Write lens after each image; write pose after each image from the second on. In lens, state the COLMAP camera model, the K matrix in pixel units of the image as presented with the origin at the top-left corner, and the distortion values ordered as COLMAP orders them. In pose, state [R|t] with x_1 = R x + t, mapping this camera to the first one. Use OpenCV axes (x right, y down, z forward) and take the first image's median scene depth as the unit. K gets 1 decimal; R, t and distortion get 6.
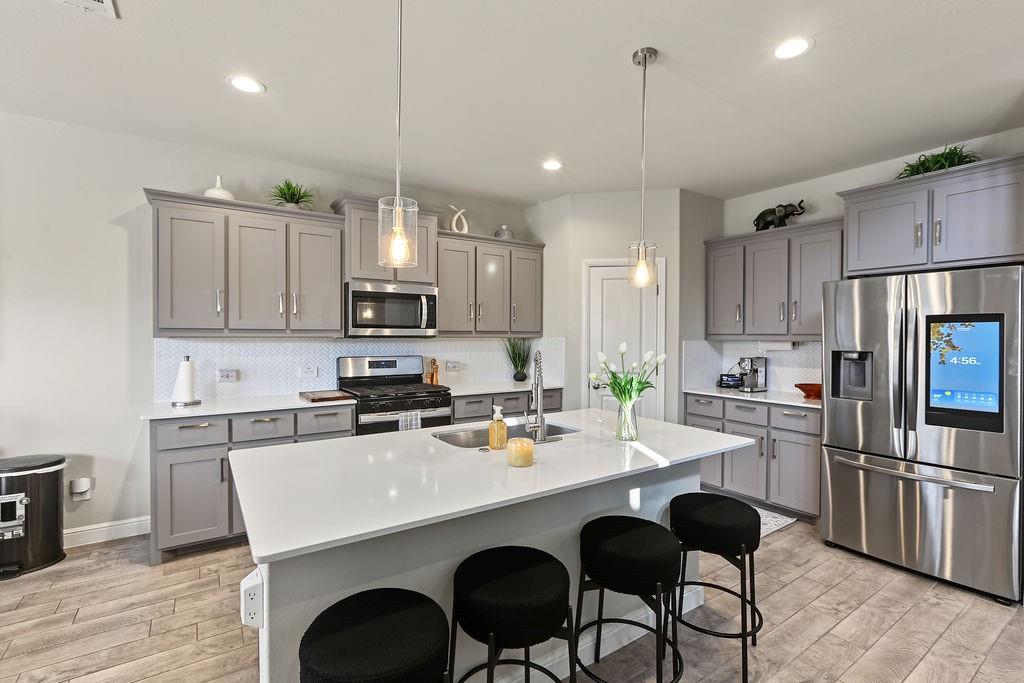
lens RADIAL K [[461.9, 0, 507.0], [0, 461.9, 337.3], [0, 0, 1]] dist [-0.009019, 0.003171]
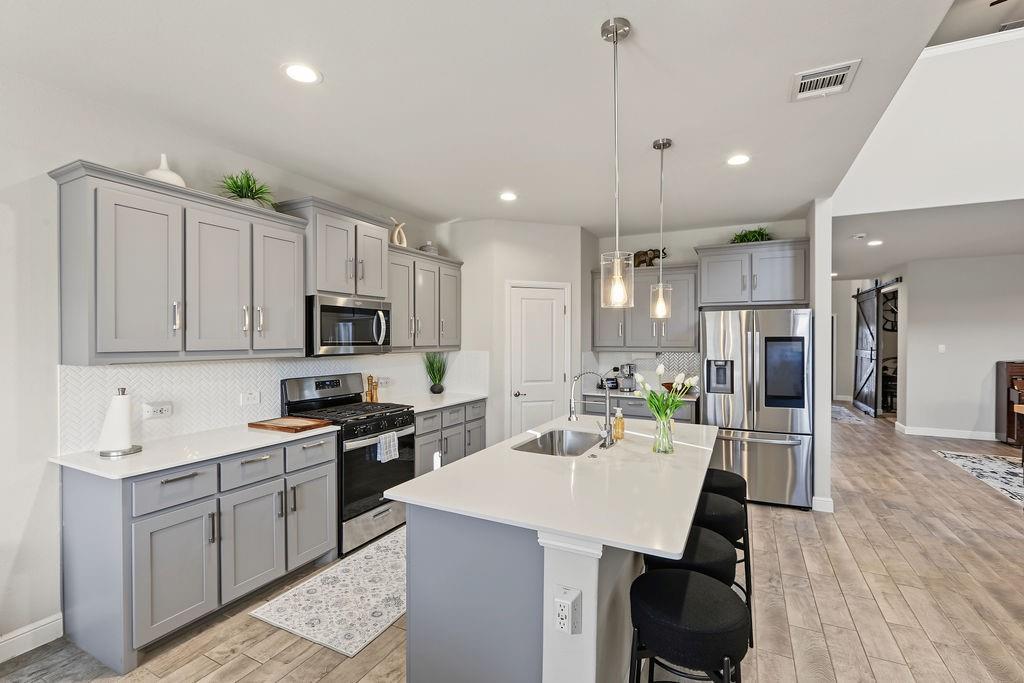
lens RADIAL K [[461.9, 0, 511.9], [0, 461.9, 339.4], [0, 0, 1]] dist [-0.009019, 0.003171]
pose [[0.874773, -0.003824, 0.484517, -0.444463], [0.005593, 0.999982, -0.002207, -0.029723], [-0.484500, 0.004641, 0.874779, 0.033468]]
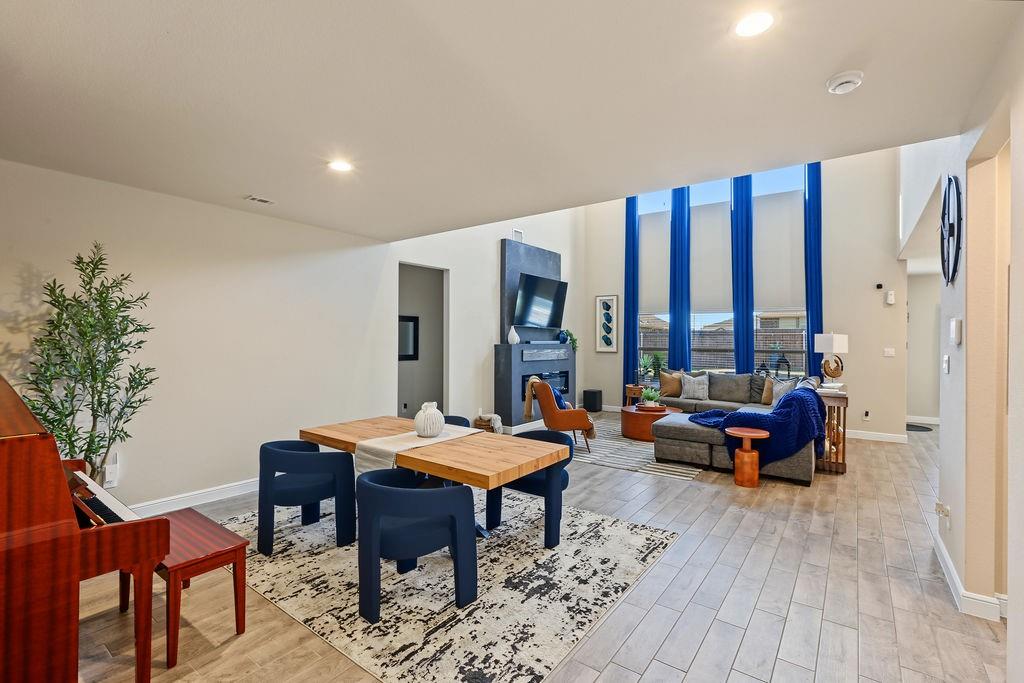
lens RADIAL K [[461.9, 0, 509.8], [0, 461.9, 339.0], [0, 0, 1]] dist [-0.009019, 0.003171]
pose [[-0.944407, -0.011604, -0.328575, 1.938849], [-0.014653, 0.999869, 0.006805, -0.030712], [0.328453, 0.011241, -0.944453, 1.245334]]
